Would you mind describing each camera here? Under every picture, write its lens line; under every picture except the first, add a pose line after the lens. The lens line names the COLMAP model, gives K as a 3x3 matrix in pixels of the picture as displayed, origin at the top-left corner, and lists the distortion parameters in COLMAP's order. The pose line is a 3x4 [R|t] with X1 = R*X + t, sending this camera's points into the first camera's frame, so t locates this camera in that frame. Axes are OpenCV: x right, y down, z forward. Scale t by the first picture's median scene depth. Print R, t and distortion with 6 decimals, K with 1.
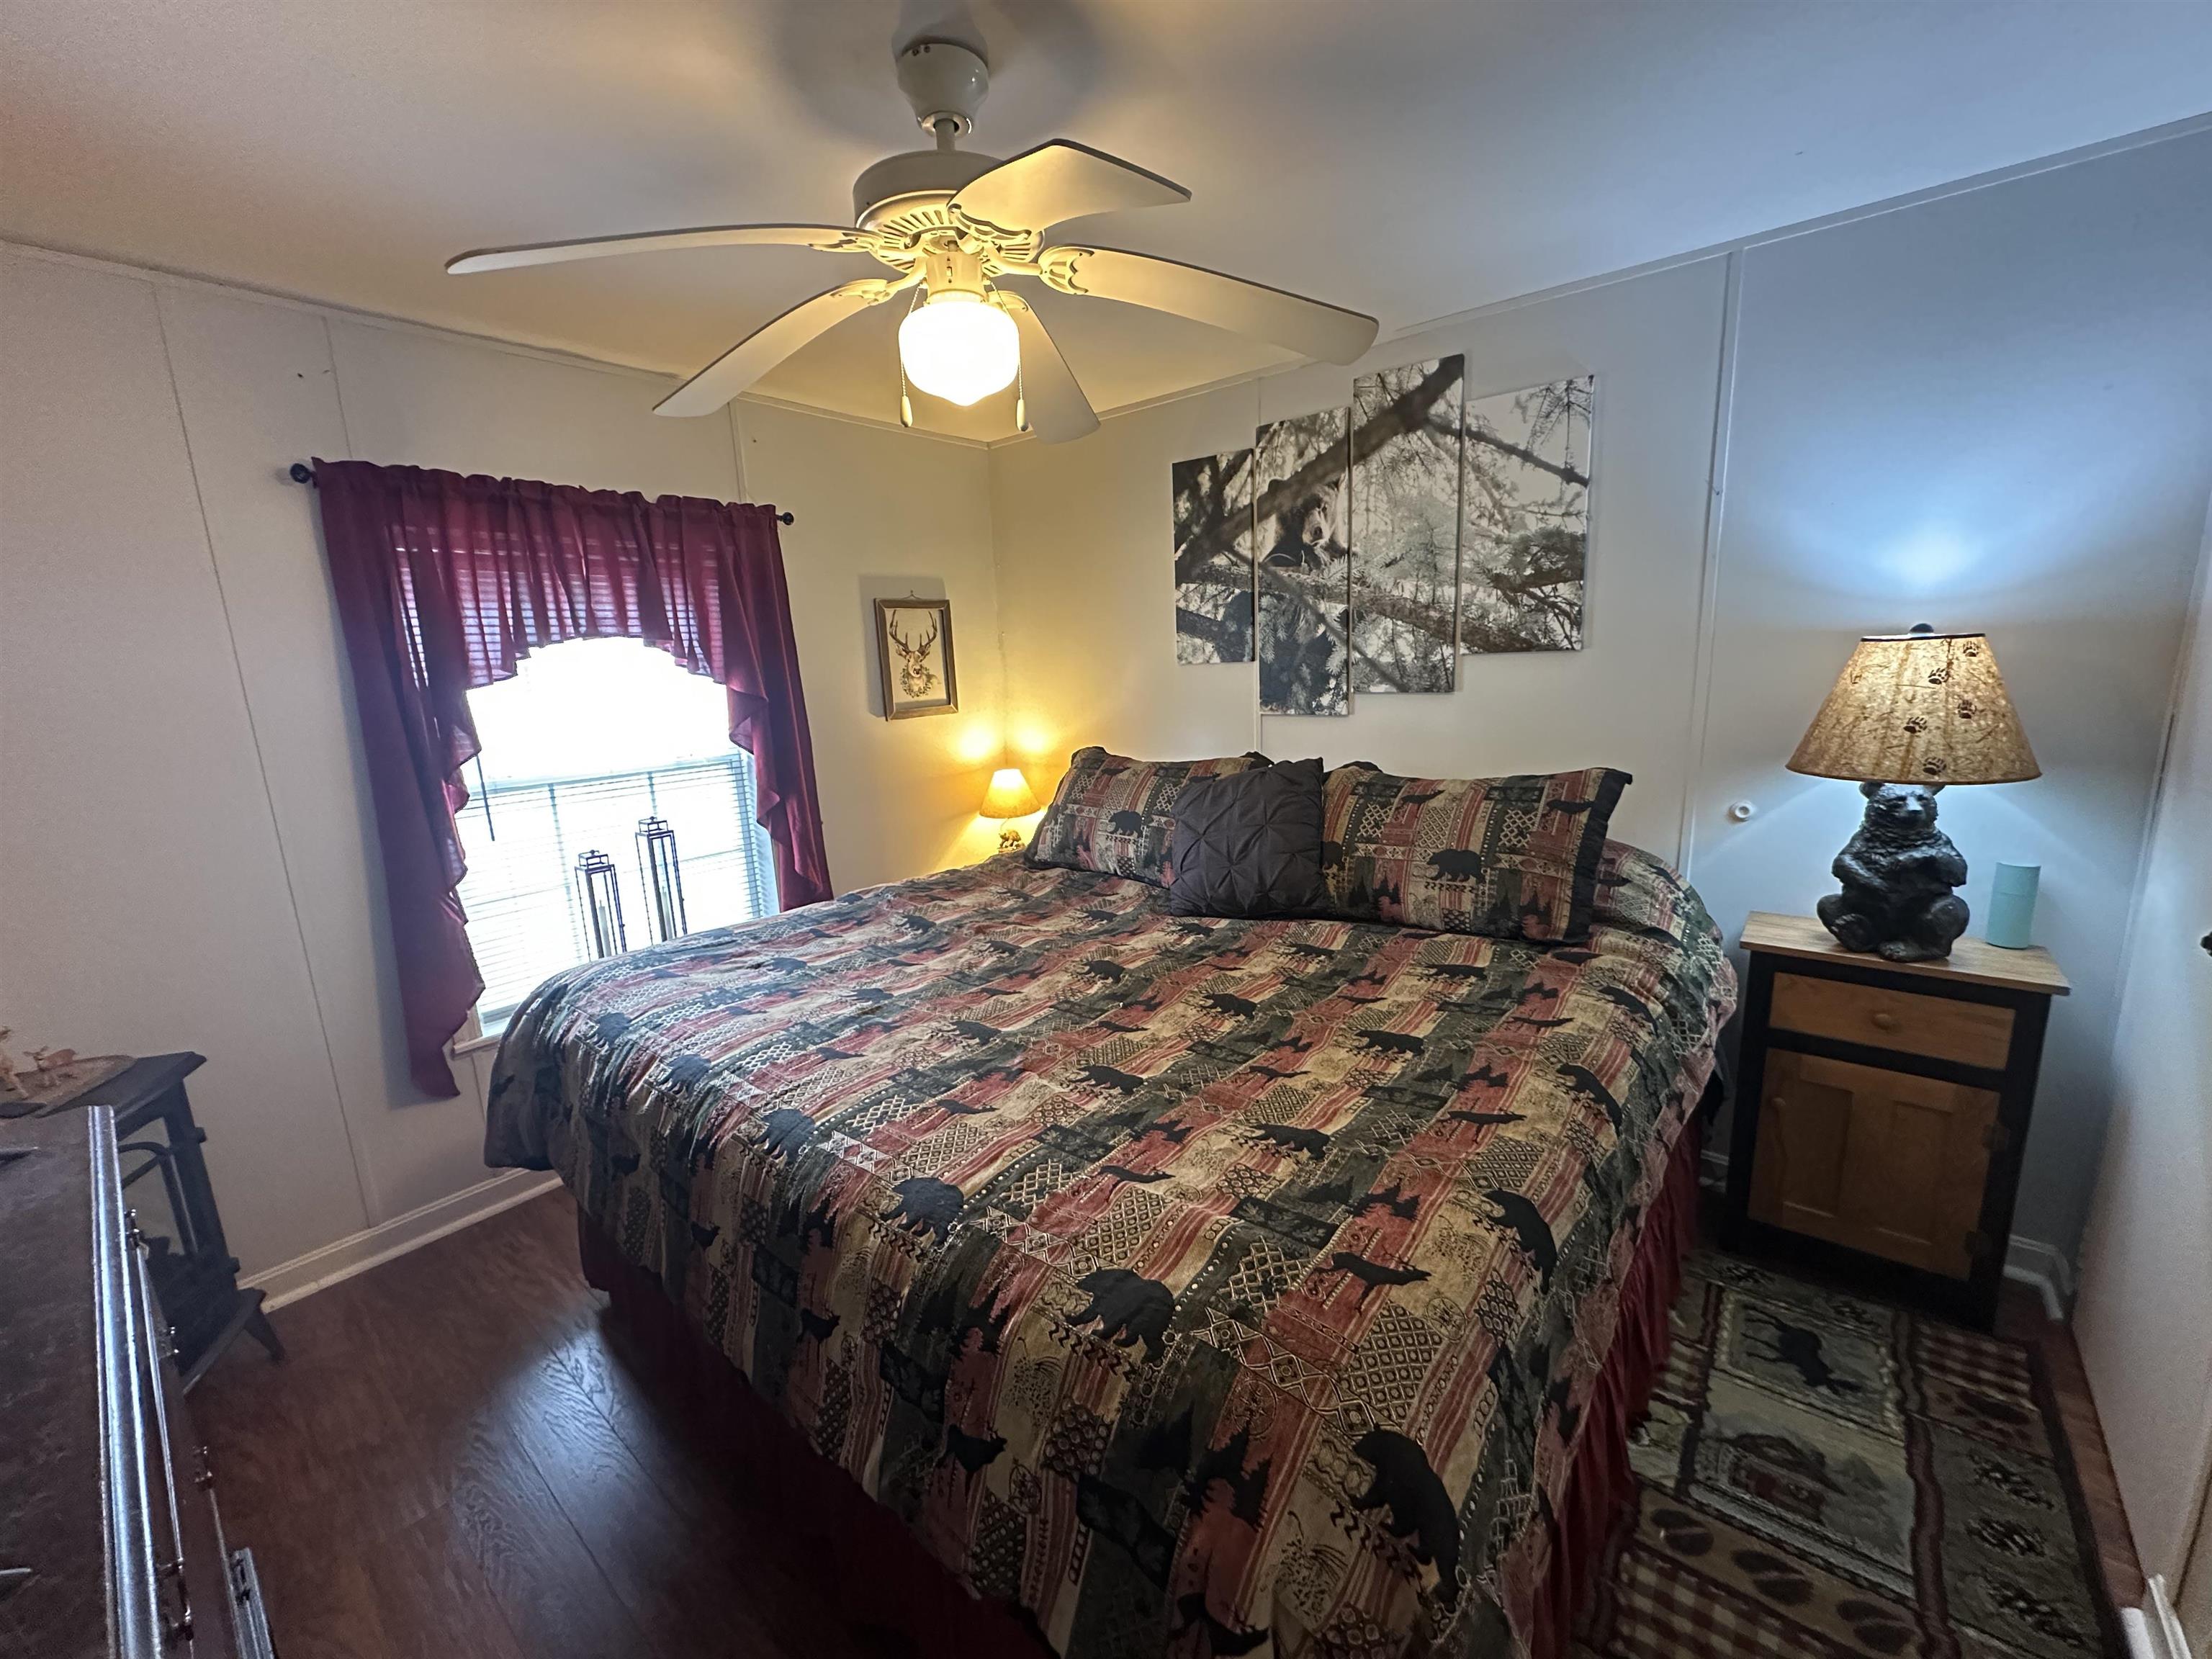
lens RADIAL K [[886.2, 0, 1106.0], [0, 886.2, 829.5], [0, 0, 1]] dist [-0.001646, 0.000052]
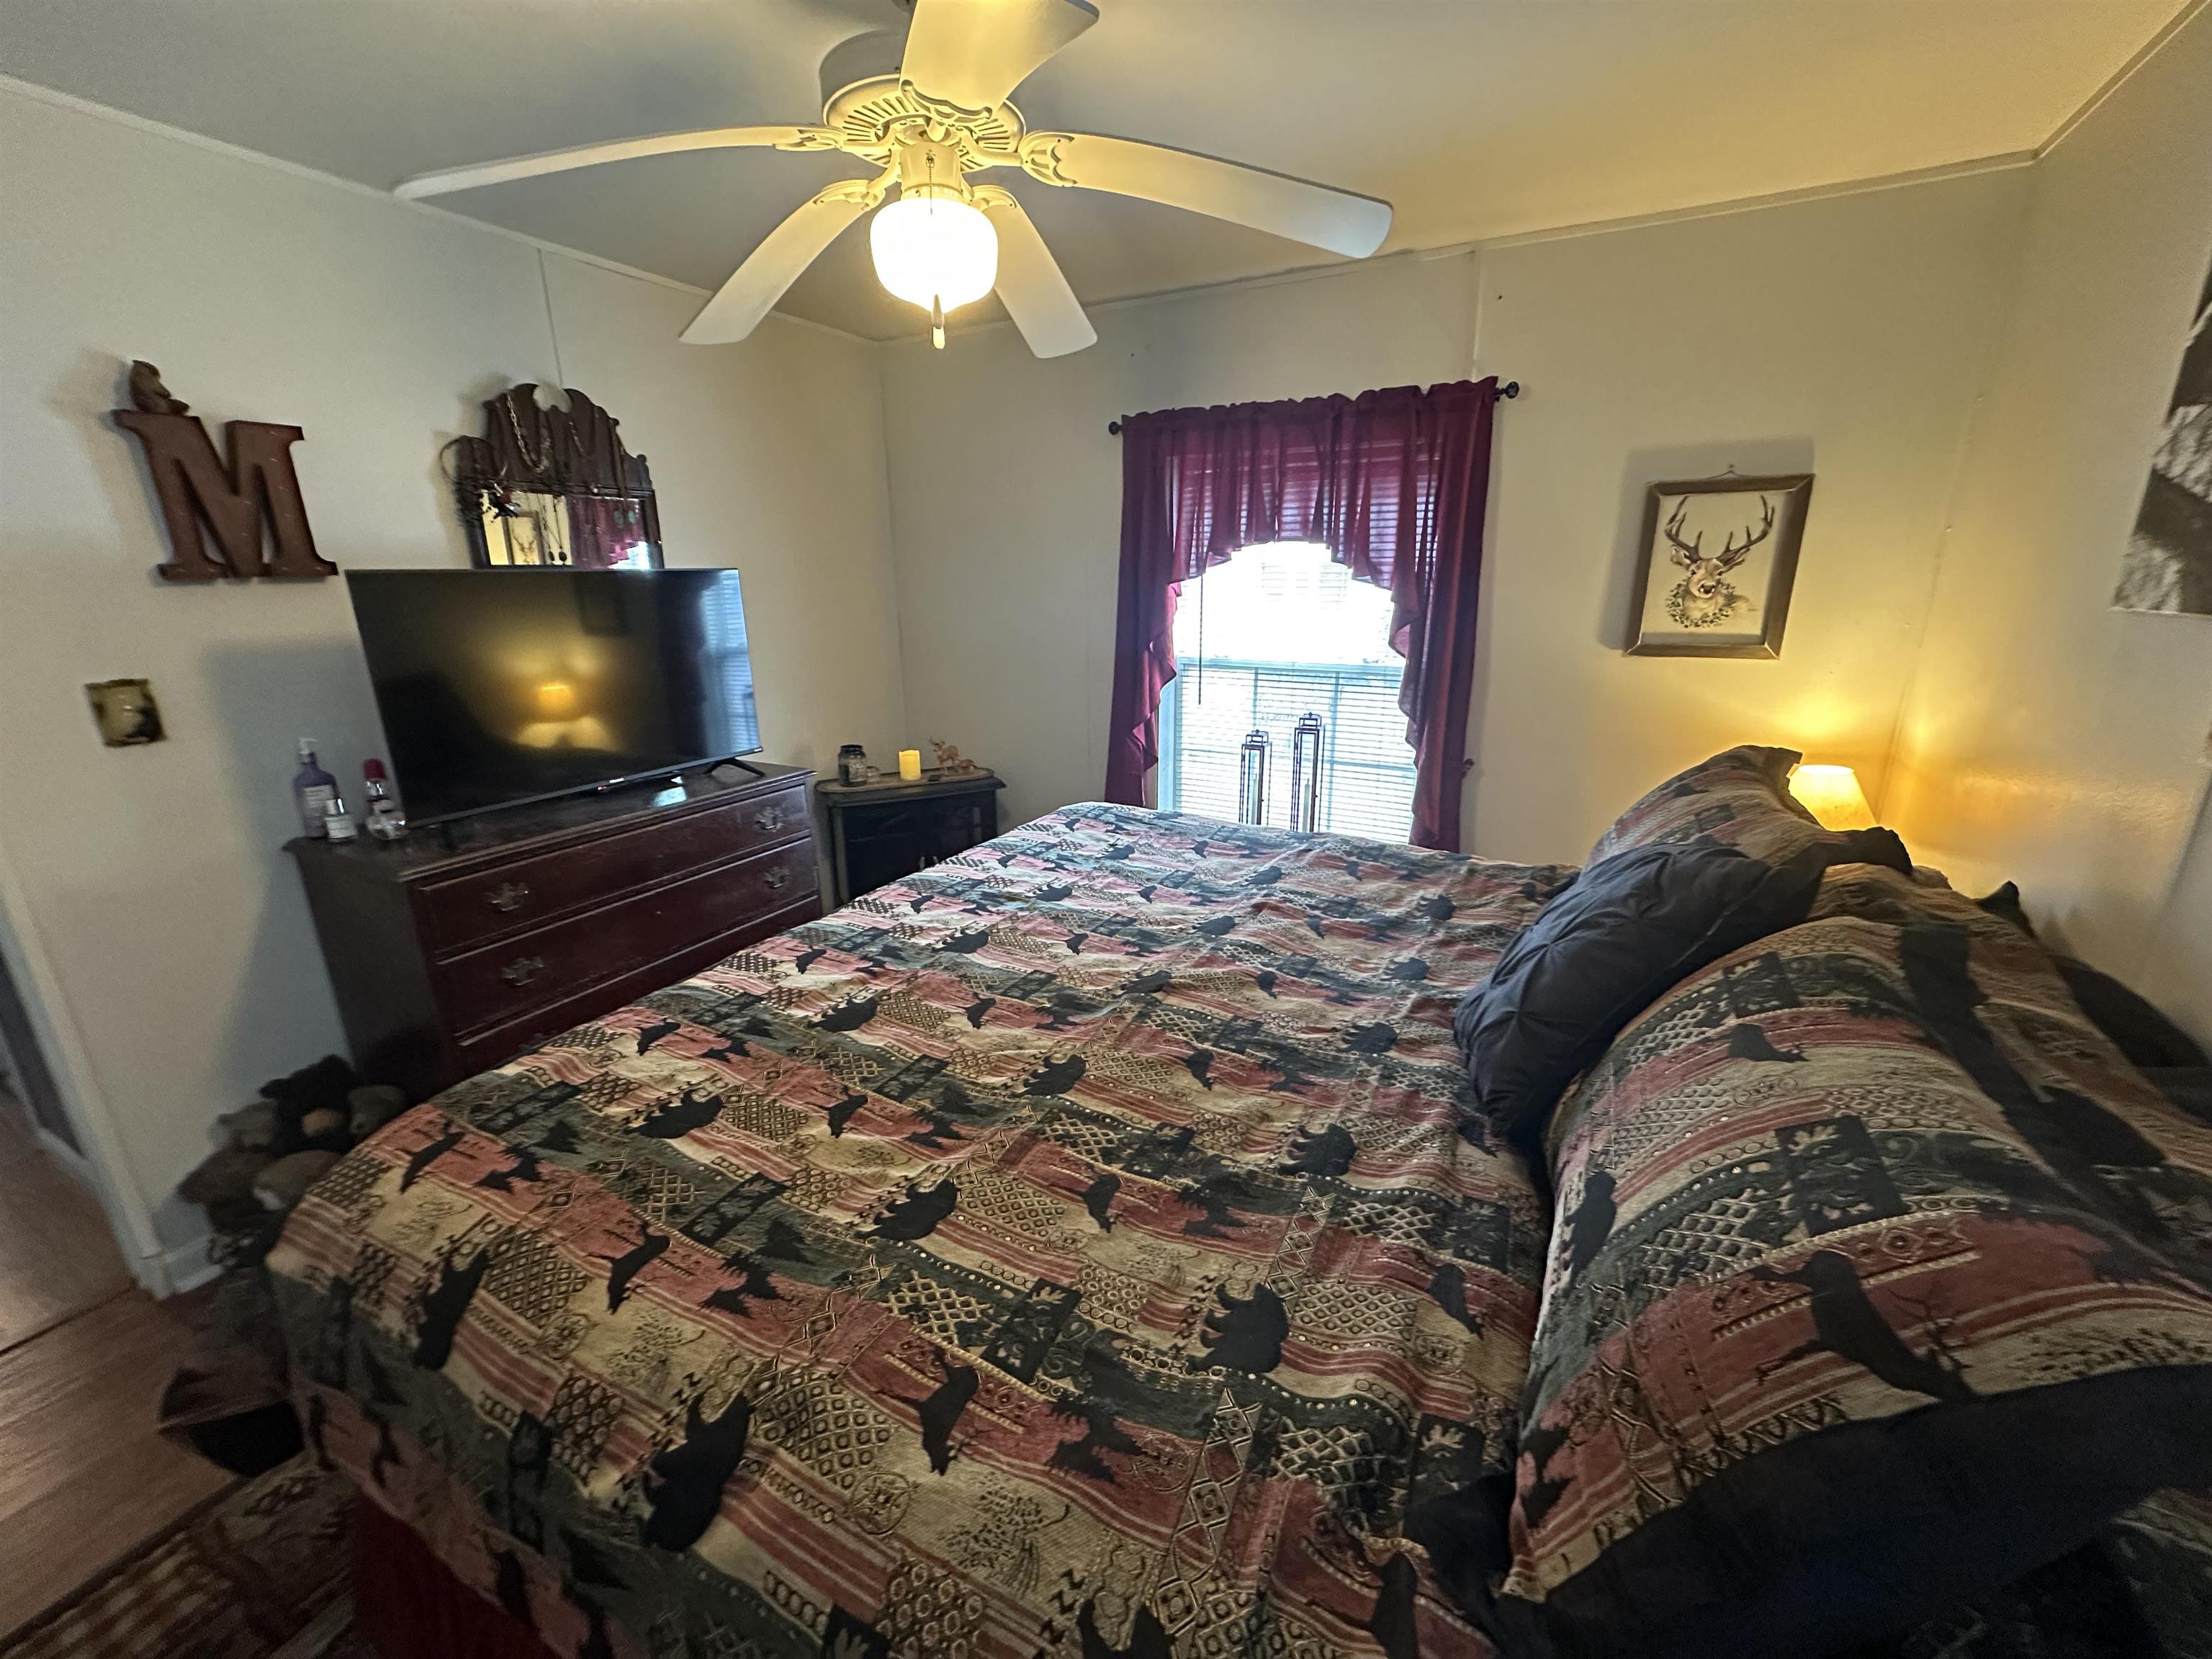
lens RADIAL K [[886.2, 0, 1106.0], [0, 886.2, 829.5], [0, 0, 1]] dist [-0.001646, 0.000052]
pose [[0.188898, 0.312103, -0.931080, 0.614409], [-0.191131, 0.941702, 0.276887, -0.166863], [0.963217, 0.125655, 0.237538, 0.667209]]
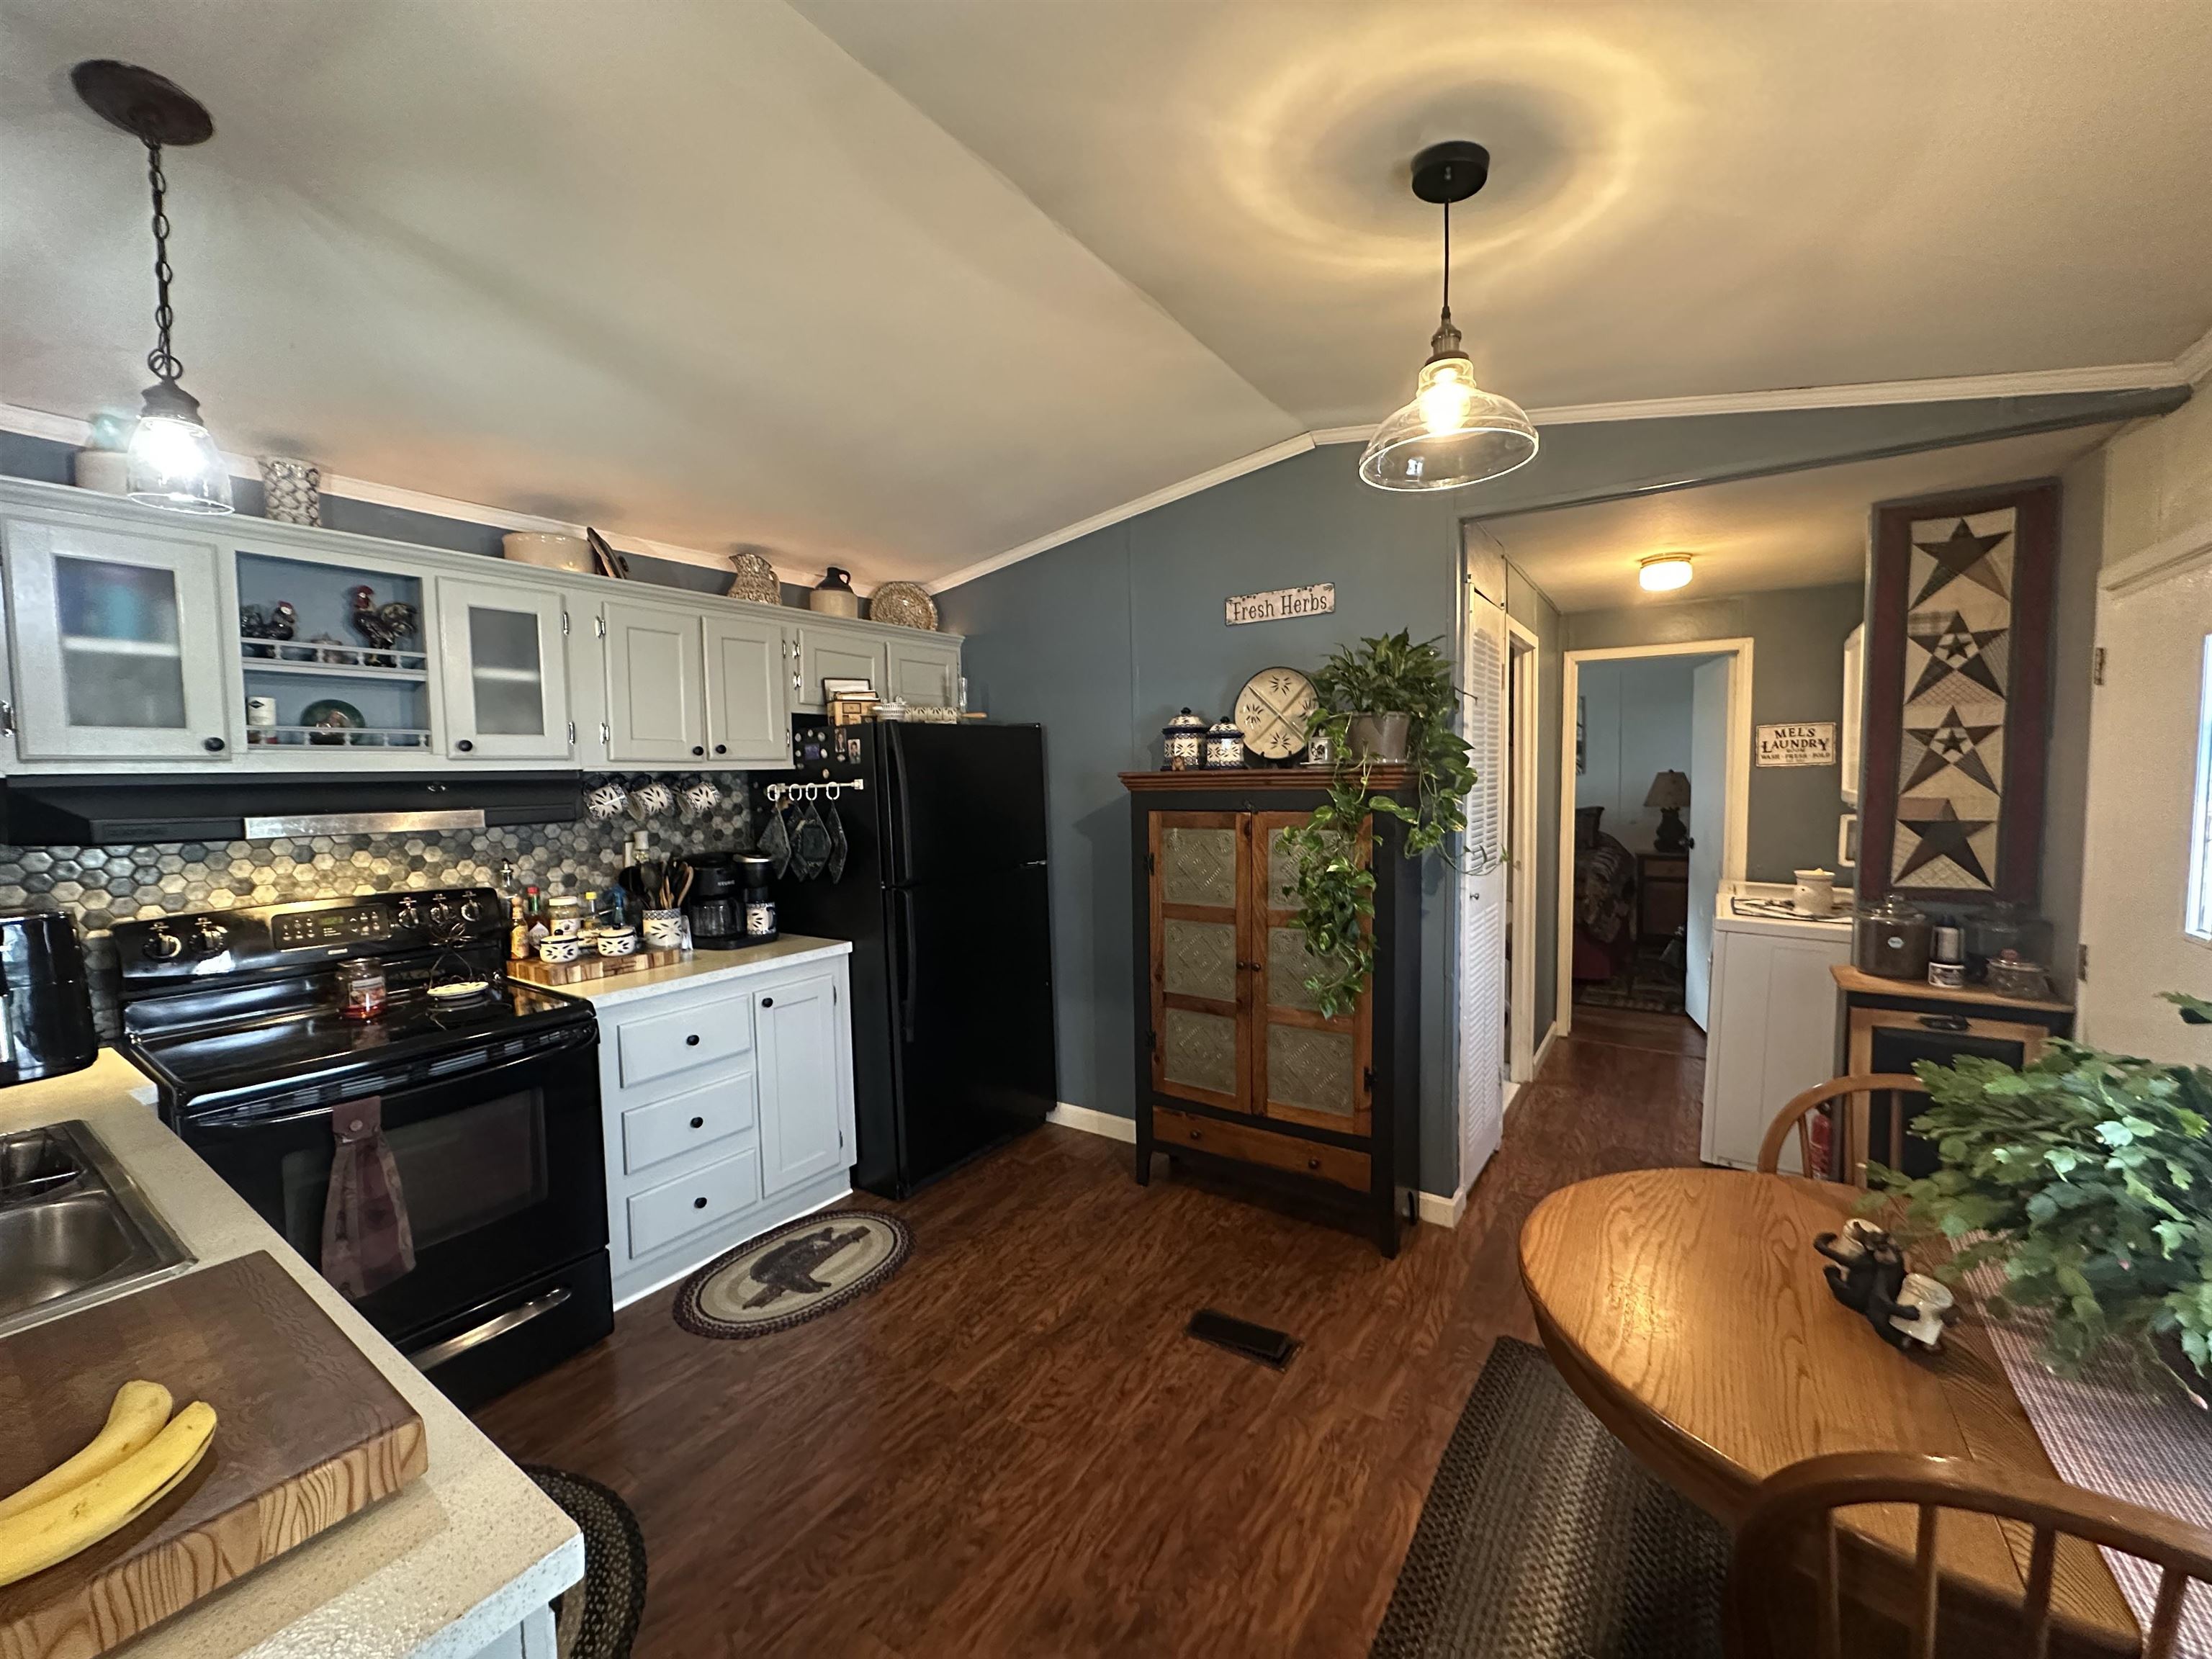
lens RADIAL K [[886.2, 0, 1106.0], [0, 886.2, 829.5], [0, 0, 1]] dist [-0.001646, 0.000052]
pose [[0.994682, 0.013079, 0.102157, -1.853417], [0.001198, 0.990368, -0.138458, 0.538993], [-0.102984, 0.137844, 0.985085, -2.421919]]
